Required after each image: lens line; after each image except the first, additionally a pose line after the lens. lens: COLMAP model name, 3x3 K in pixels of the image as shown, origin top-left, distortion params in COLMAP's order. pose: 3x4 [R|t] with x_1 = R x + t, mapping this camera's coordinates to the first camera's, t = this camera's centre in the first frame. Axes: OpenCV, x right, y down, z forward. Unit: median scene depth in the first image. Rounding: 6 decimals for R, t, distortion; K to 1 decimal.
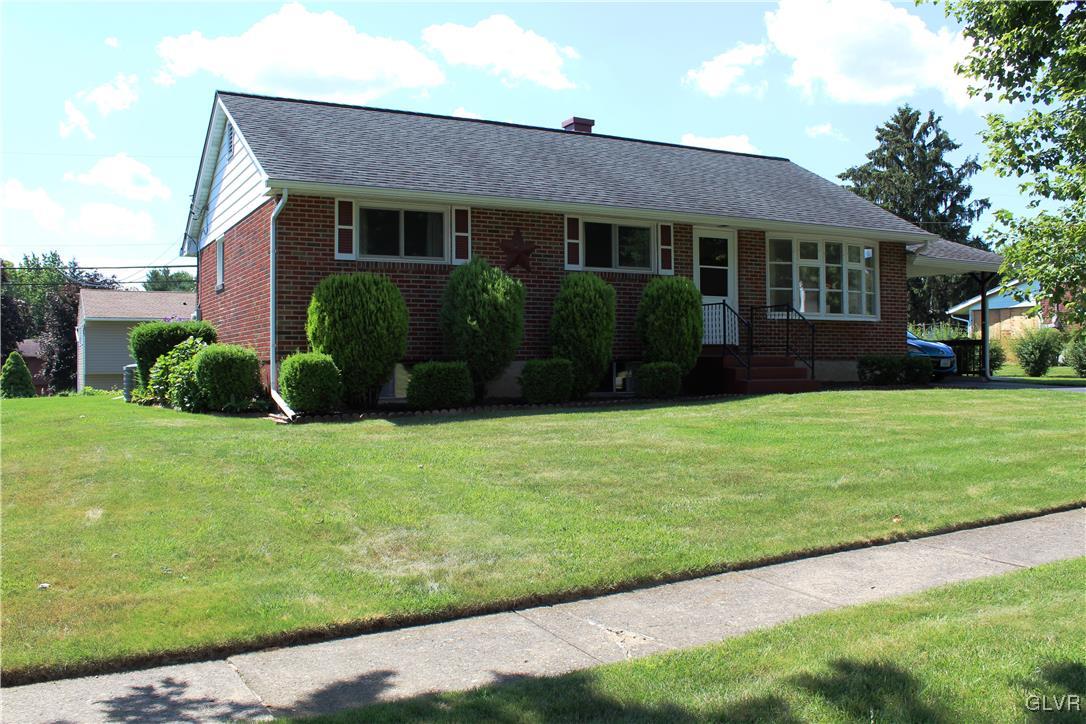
lens RADIAL K [[986.2, 0, 543.0], [0, 986.2, 362.0], [0, 0, 1]] dist [-0.148353, 0.157269]
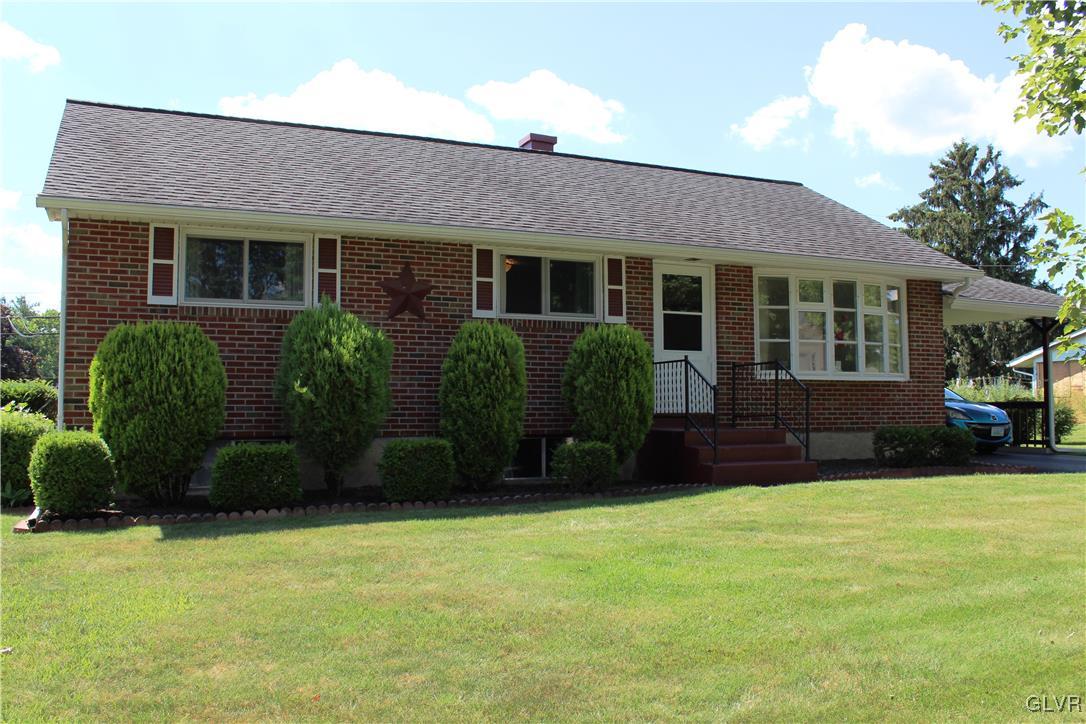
lens RADIAL K [[986.2, 0, 543.0], [0, 986.2, 362.0], [0, 0, 1]] dist [-0.148353, 0.157269]
pose [[0.998005, -0.000488, -0.063134, 0.119882], [-0.002752, 0.998683, -0.051223, -0.019259], [0.063076, 0.051294, 0.996690, 0.236320]]
